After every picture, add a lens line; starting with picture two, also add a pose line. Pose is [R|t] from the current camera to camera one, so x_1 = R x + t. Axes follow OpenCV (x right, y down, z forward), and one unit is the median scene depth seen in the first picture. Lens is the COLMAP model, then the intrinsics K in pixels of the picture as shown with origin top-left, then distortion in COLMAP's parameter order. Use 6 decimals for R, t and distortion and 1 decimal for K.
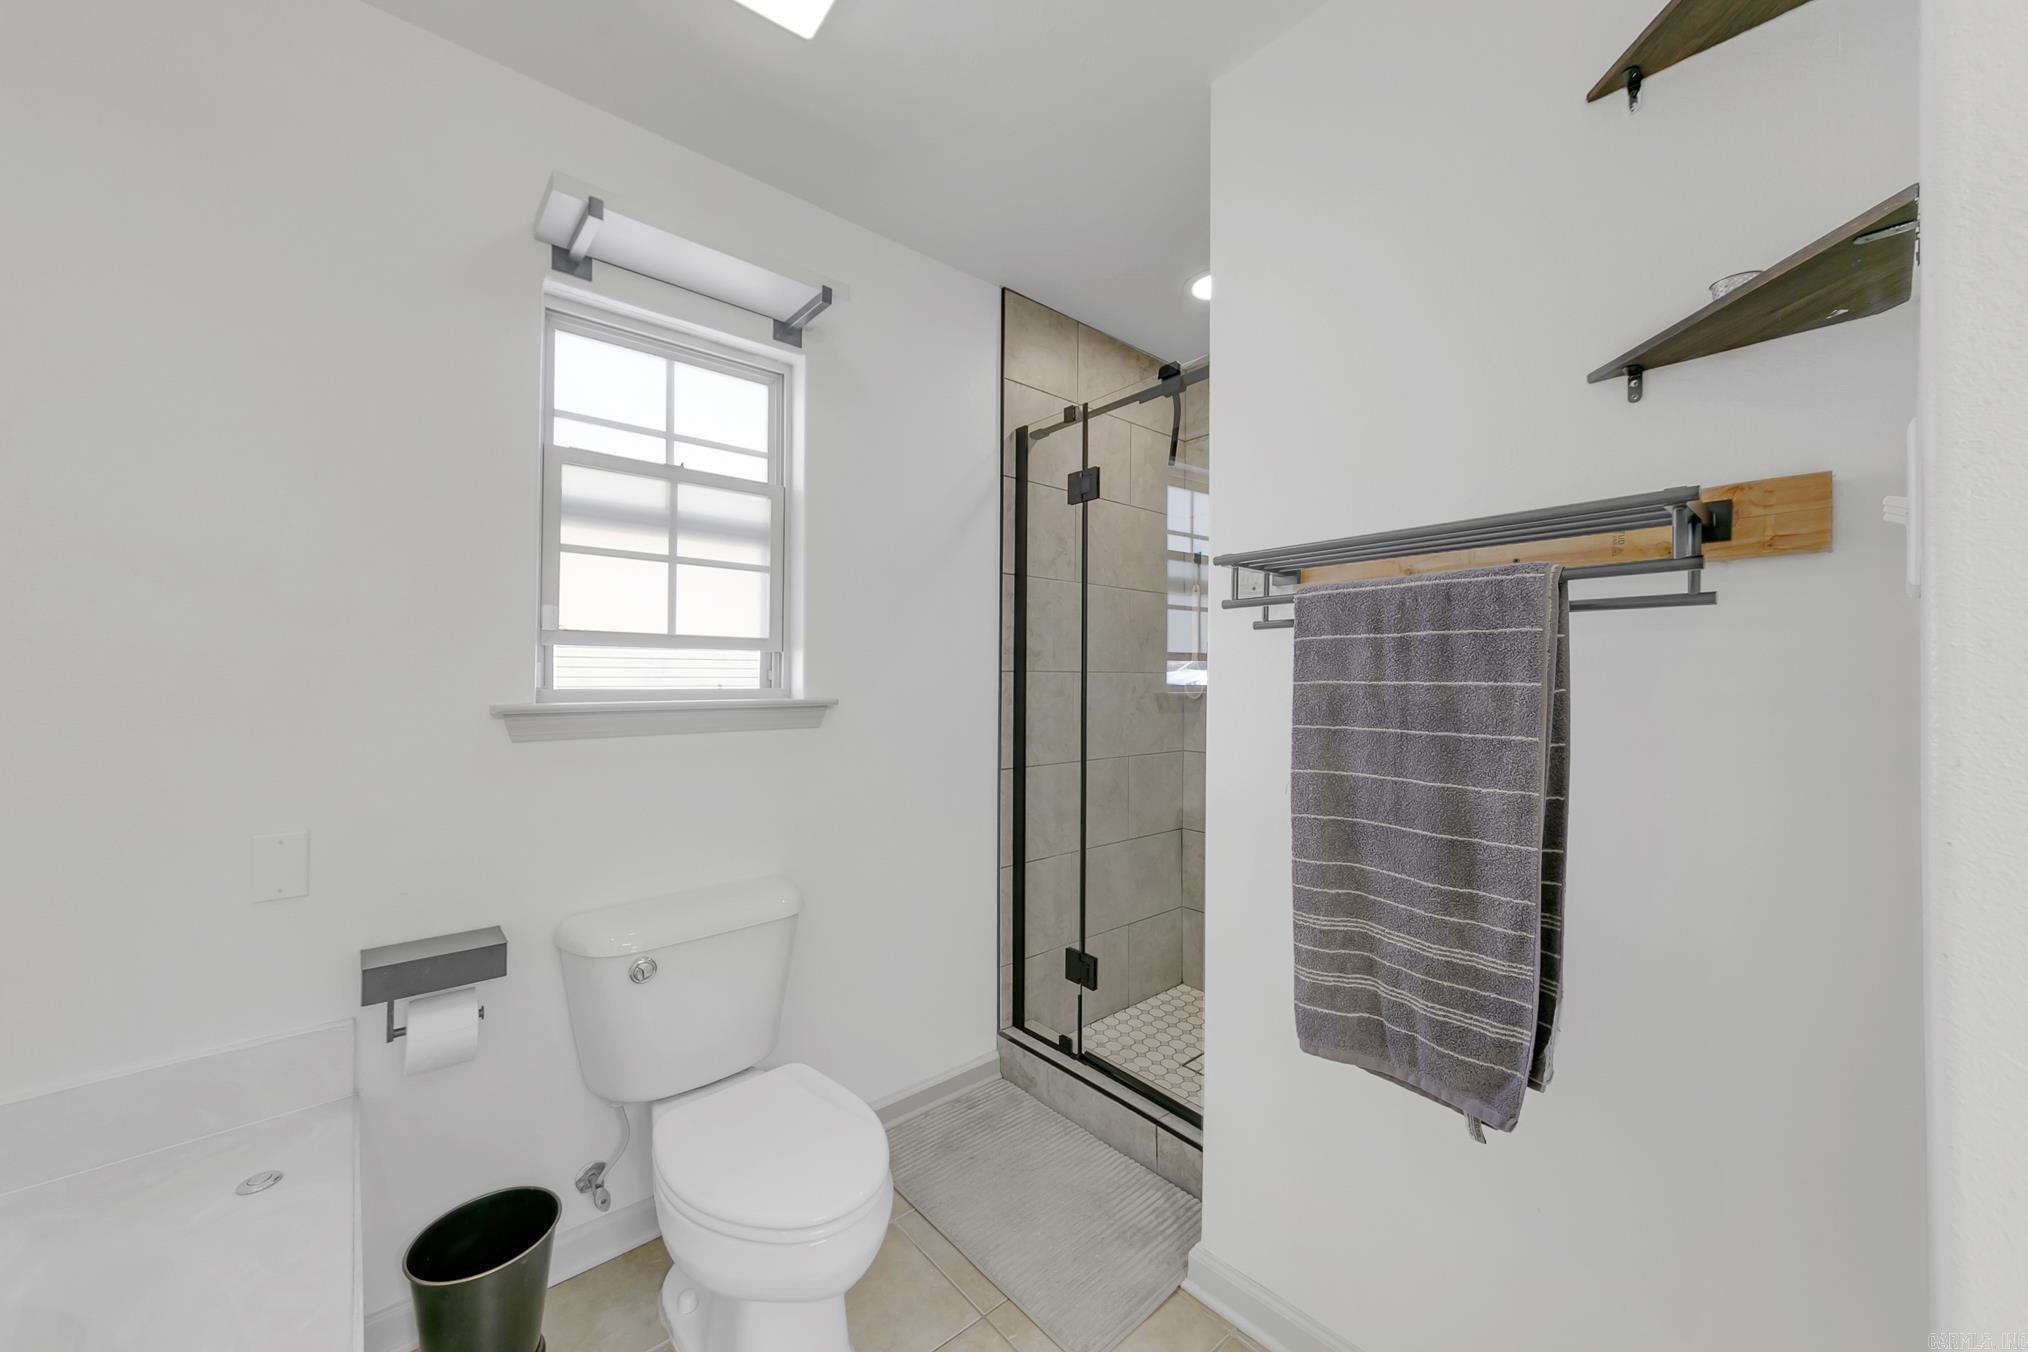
lens RADIAL K [[746.2, 0, 1014.7], [0, 746.2, 684.2], [0, 0, 1]] dist [-0.001235, -0.000276]
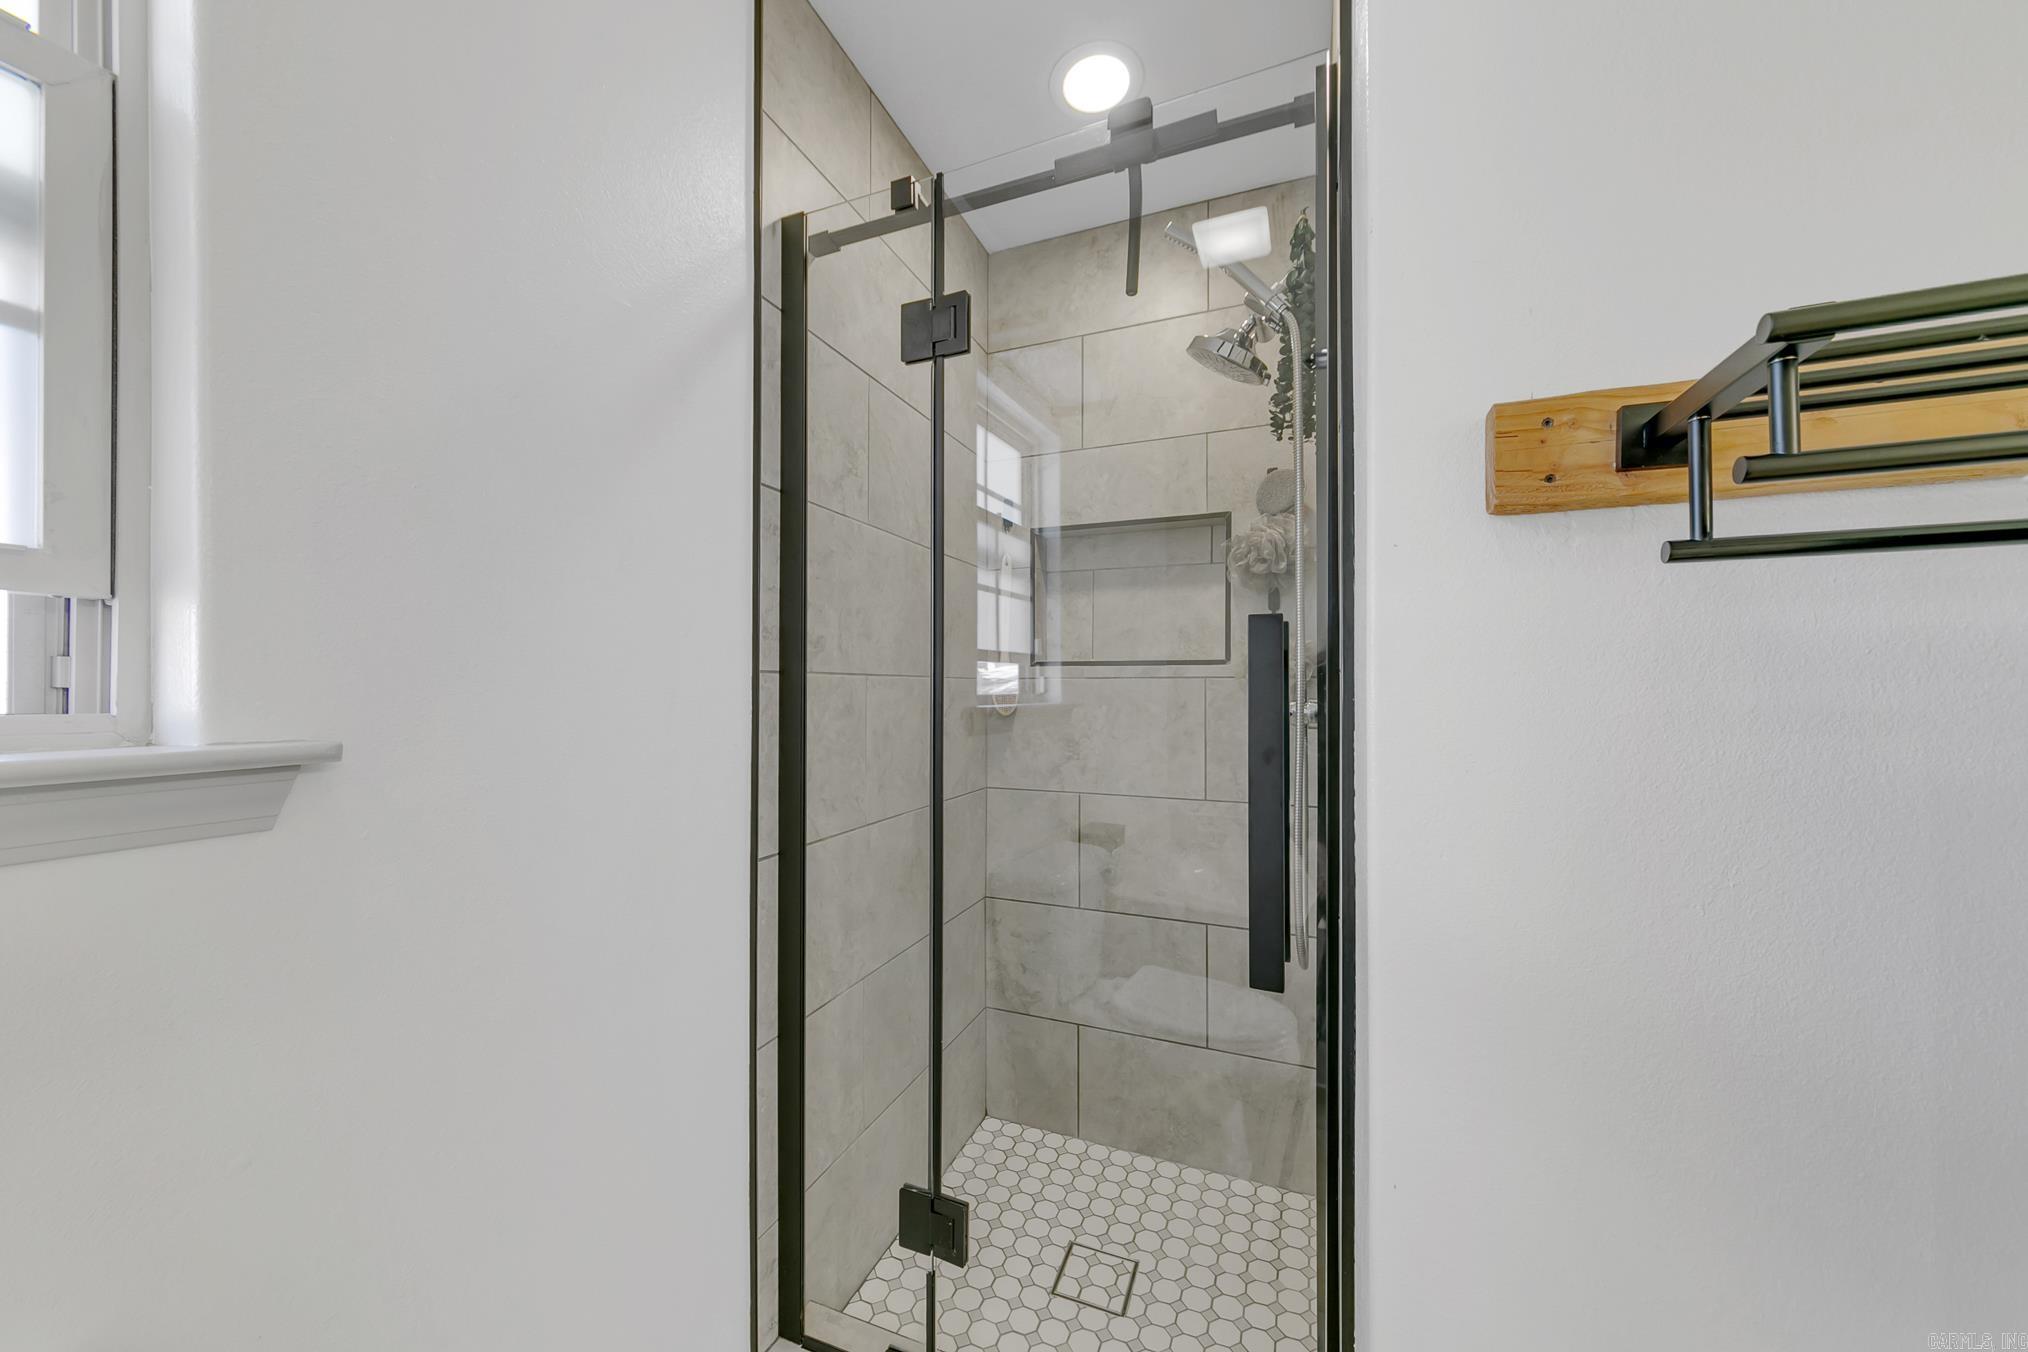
lens RADIAL K [[758.4, 0, 1016.3], [0, 758.4, 693.1], [0, 0, 1]] dist [0.000752, 0.000080]
pose [[0.894848, -0.001760, 0.446367, -0.092980], [0.001621, 0.999998, 0.000693, -0.002112], [-0.446367, 0.000103, 0.894850, 0.442725]]
